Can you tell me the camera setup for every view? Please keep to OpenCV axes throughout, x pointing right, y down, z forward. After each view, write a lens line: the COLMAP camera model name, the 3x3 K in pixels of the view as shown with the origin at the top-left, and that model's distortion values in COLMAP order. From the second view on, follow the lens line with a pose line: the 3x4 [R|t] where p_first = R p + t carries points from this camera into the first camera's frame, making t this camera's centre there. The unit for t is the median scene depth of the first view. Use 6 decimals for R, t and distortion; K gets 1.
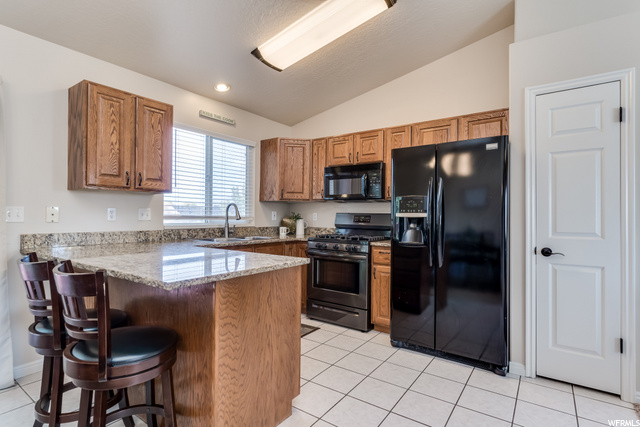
lens RADIAL K [[325.5, 0, 317.7], [0, 325.5, 214.6], [0, 0, 1]] dist [-0.002488, 0.002223]
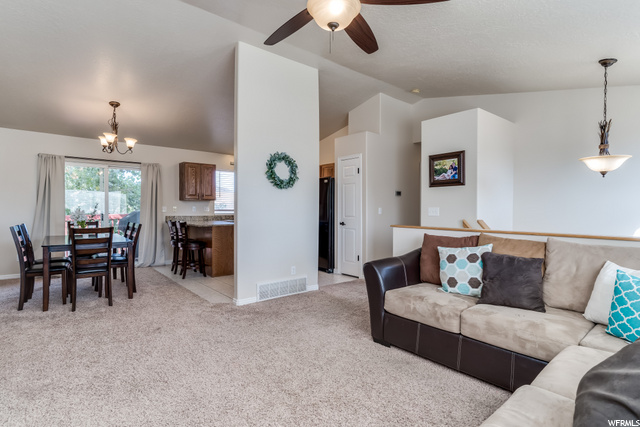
lens RADIAL K [[332.2, 0, 318.6], [0, 332.2, 213.0], [0, 0, 1]] dist [0.004982, 0.001137]
pose [[0.965350, 0.000873, -0.260958, 0.912524], [0.001550, 0.999958, 0.009076, 0.007071], [0.260955, -0.009166, 0.965307, -1.165557]]
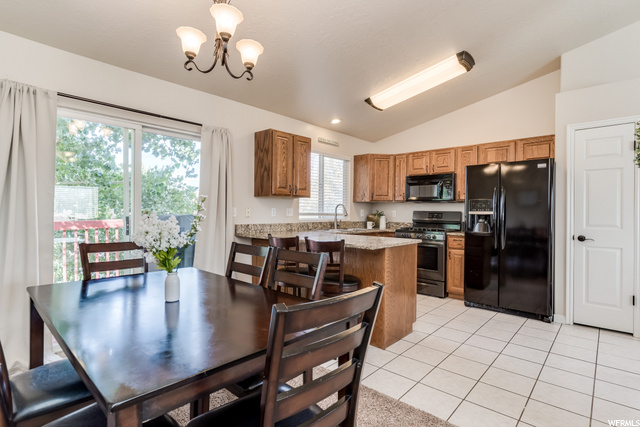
lens RADIAL K [[325.5, 0, 317.7], [0, 325.5, 214.6], [0, 0, 1]] dist [-0.002488, 0.002223]
pose [[0.993315, 0.001688, -0.115421, -0.232548], [-0.000488, 0.999946, 0.010425, -0.005002], [0.115432, -0.010299, 0.993262, -0.446928]]
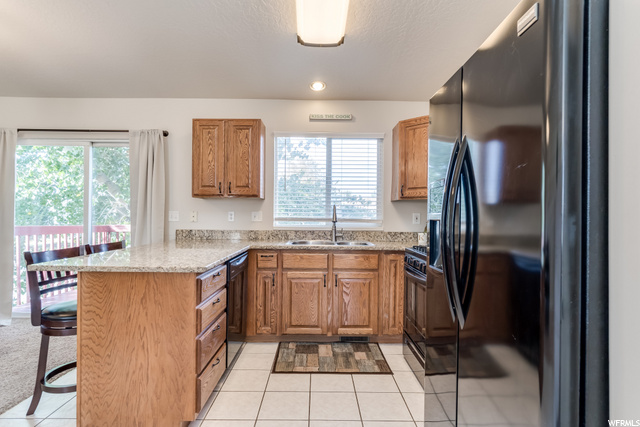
lens RADIAL K [[325.5, 0, 317.7], [0, 325.5, 214.6], [0, 0, 1]] dist [-0.002488, 0.002223]
pose [[0.583400, -0.006962, -0.812155, 0.548646], [-0.002748, 0.999941, -0.010545, 0.004186], [0.812180, 0.008384, 0.583347, 0.485426]]
